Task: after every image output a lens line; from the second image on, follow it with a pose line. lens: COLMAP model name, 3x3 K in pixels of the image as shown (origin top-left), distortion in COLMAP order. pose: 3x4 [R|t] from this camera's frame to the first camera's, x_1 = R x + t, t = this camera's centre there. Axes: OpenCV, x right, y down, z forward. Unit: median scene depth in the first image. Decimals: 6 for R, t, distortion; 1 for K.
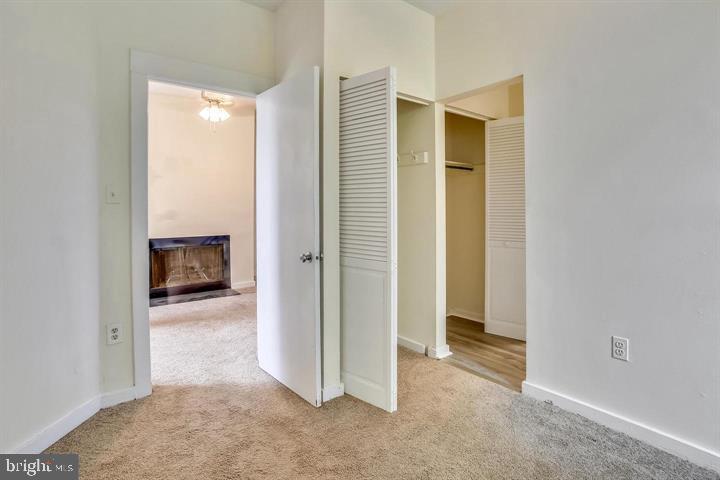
lens RADIAL K [[359.0, 0, 361.8], [0, 359.0, 222.7], [0, 0, 1]] dist [-0.026521, 0.000868]
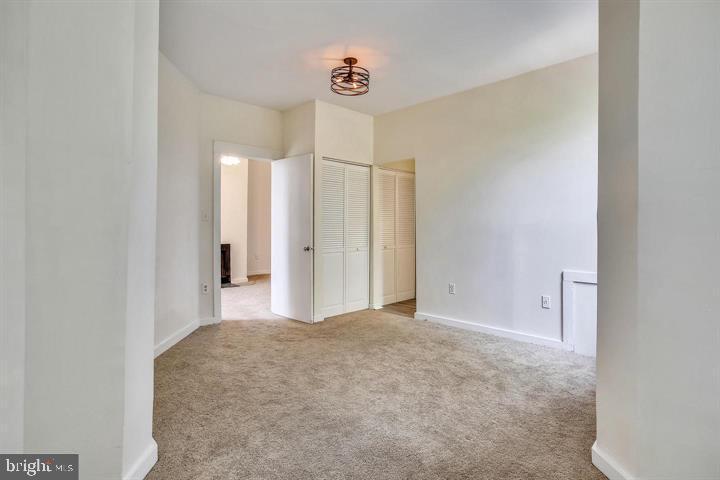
lens RADIAL K [[359.0, 0, 361.8], [0, 359.0, 222.7], [0, 0, 1]] dist [-0.026521, 0.000868]
pose [[0.993123, 0.007059, 0.116865, -0.080597], [-0.002064, 0.999081, -0.042808, 0.035943], [-0.117059, 0.042272, 0.992225, -1.017666]]
